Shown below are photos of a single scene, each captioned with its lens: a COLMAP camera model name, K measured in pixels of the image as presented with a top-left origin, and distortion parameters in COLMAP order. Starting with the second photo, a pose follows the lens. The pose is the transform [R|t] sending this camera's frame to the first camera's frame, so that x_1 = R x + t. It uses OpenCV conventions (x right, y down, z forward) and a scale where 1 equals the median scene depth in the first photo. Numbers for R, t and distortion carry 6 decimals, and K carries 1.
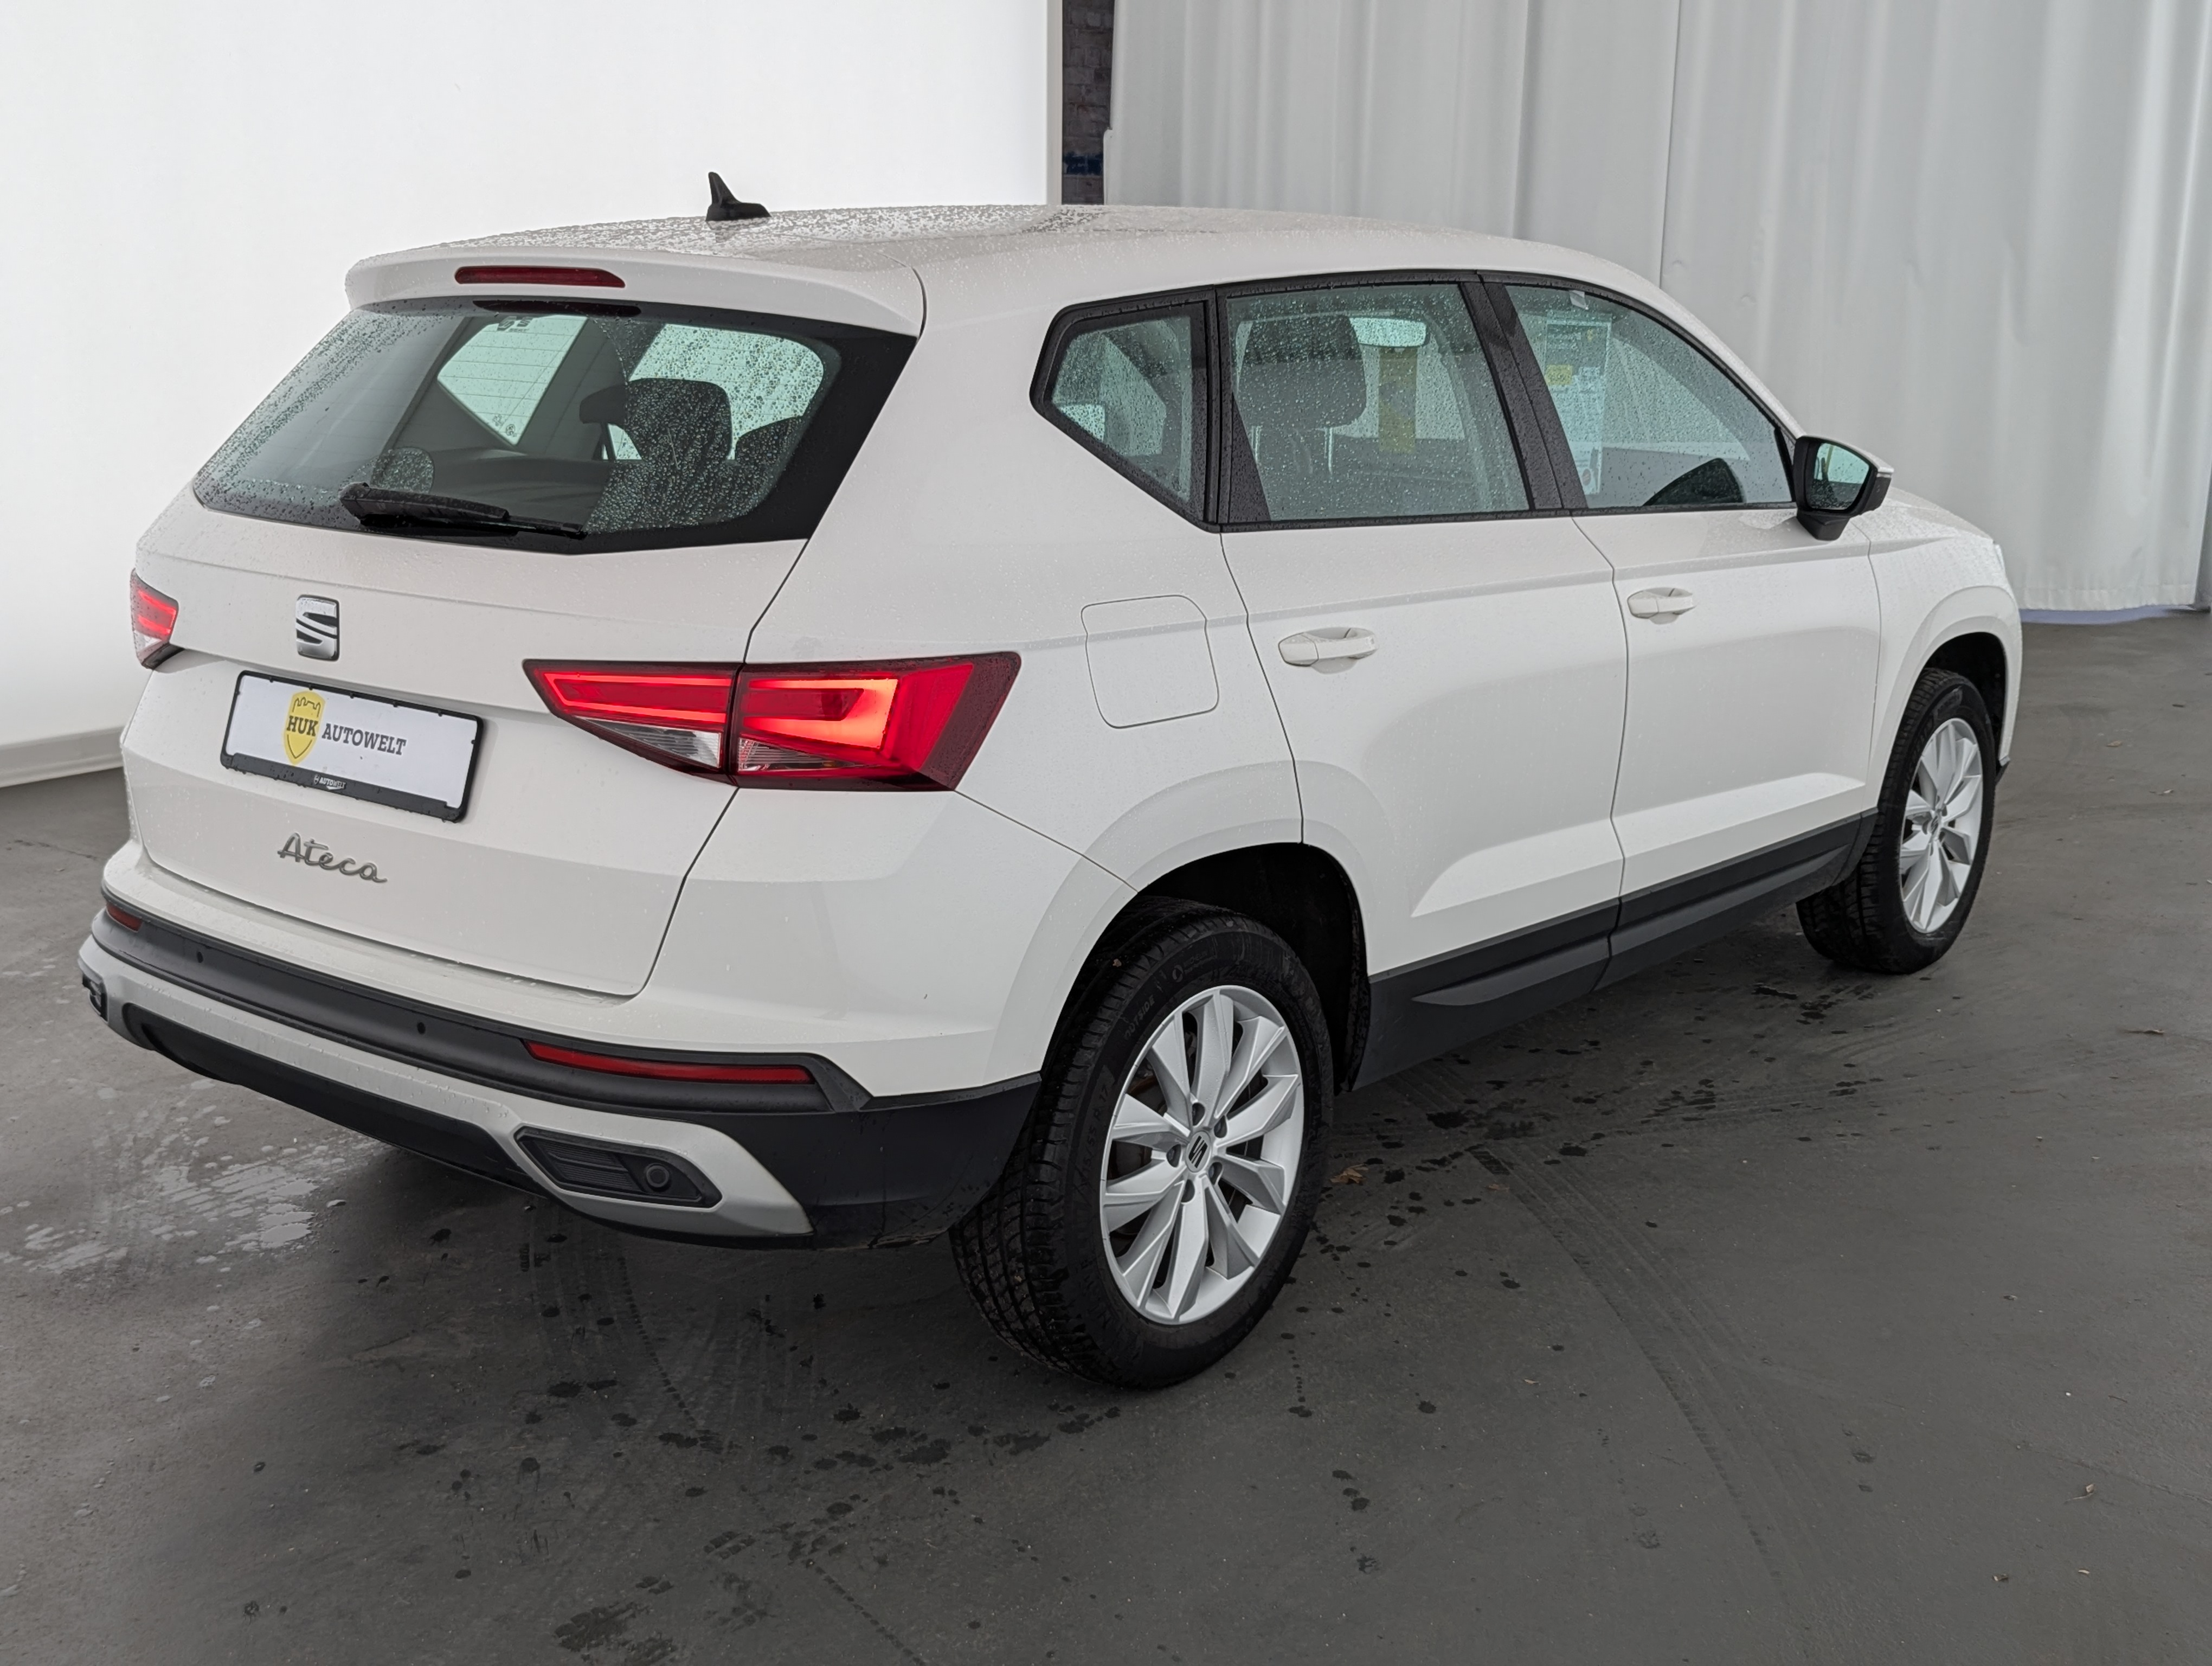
lens RADIAL K [[2484.1, 0, 1095.2], [0, 2484.1, 778.2], [0, 0, 1]] dist [0.087734, 0.000000]
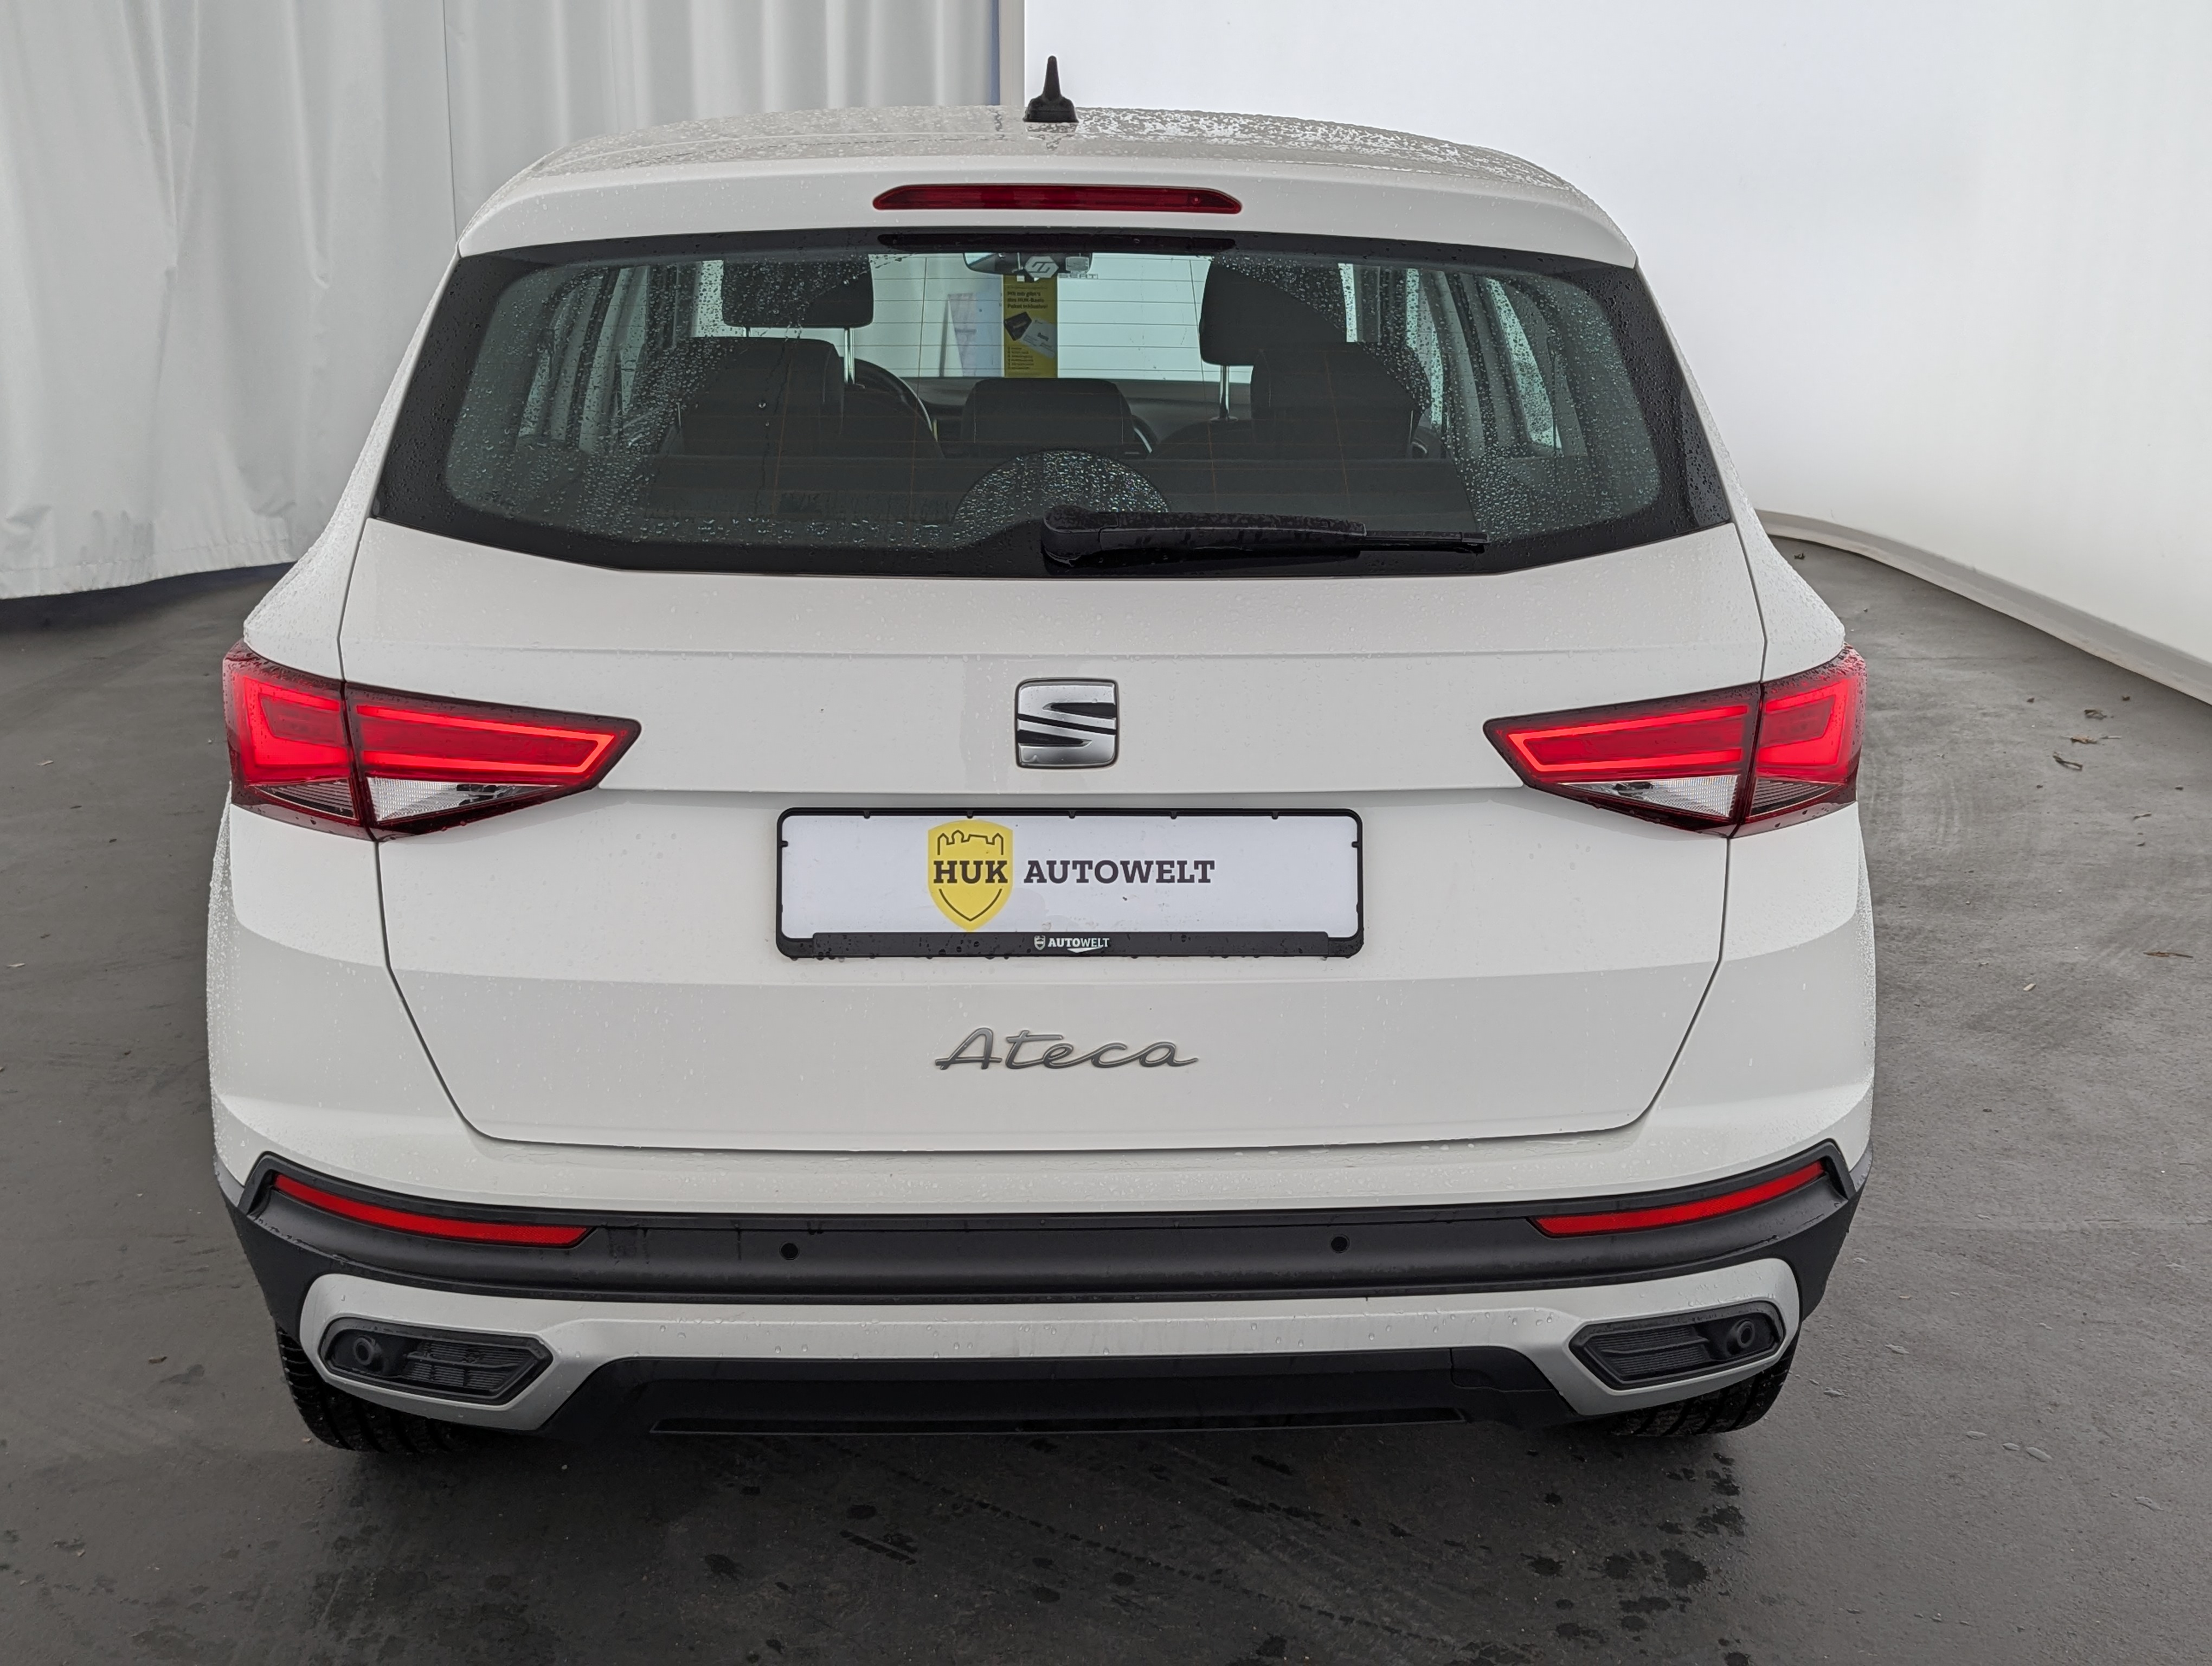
lens RADIAL K [[2484.1, 0, 1059.7], [0, 2484.1, 826.7], [0, 0, 1]] dist [0.087734, 0.000000]
pose [[0.735869, -0.165034, 0.656705, -0.753955], [0.132075, 0.986199, 0.099841, -0.099038], [-0.664118, 0.013264, 0.747510, 0.488122]]
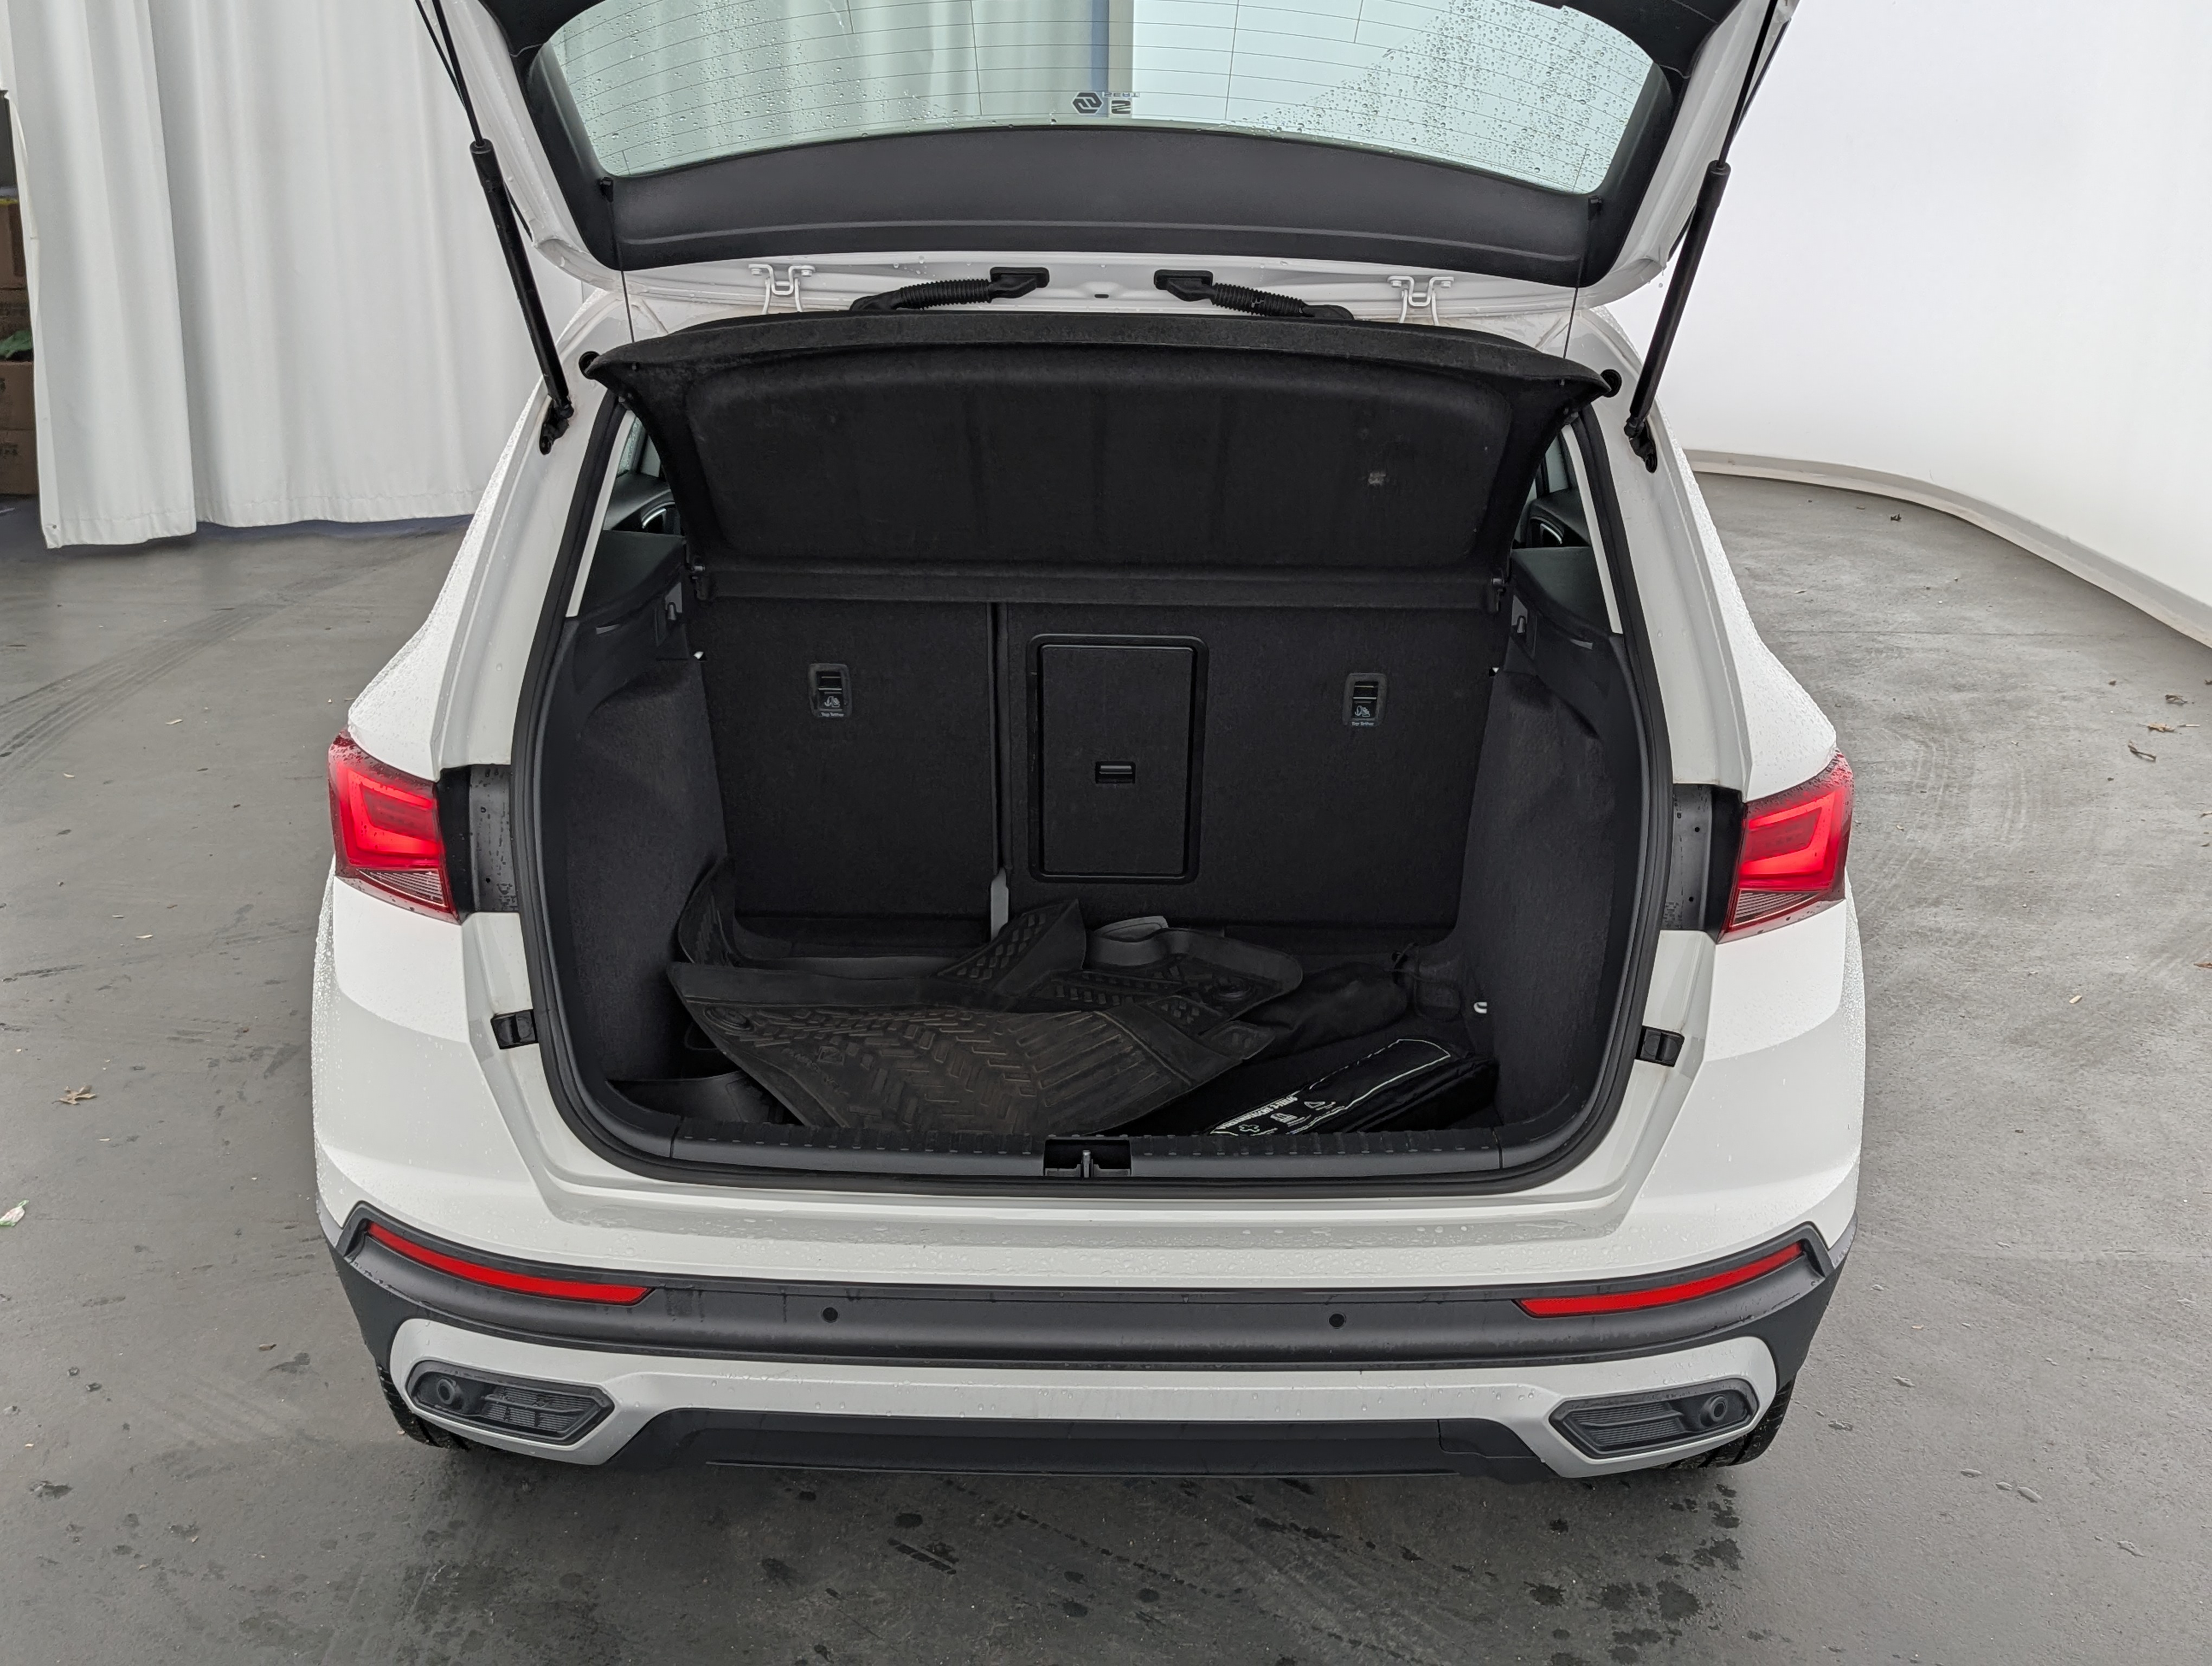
lens RADIAL K [[2484.1, 0, 1070.3], [0, 2484.1, 775.6], [0, 0, 1]] dist [0.087734, 0.000000]
pose [[0.765287, -0.165977, 0.621922, -0.761924], [0.119447, 0.986021, 0.116165, -0.163715], [-0.632509, -0.014613, 0.774415, 0.427484]]
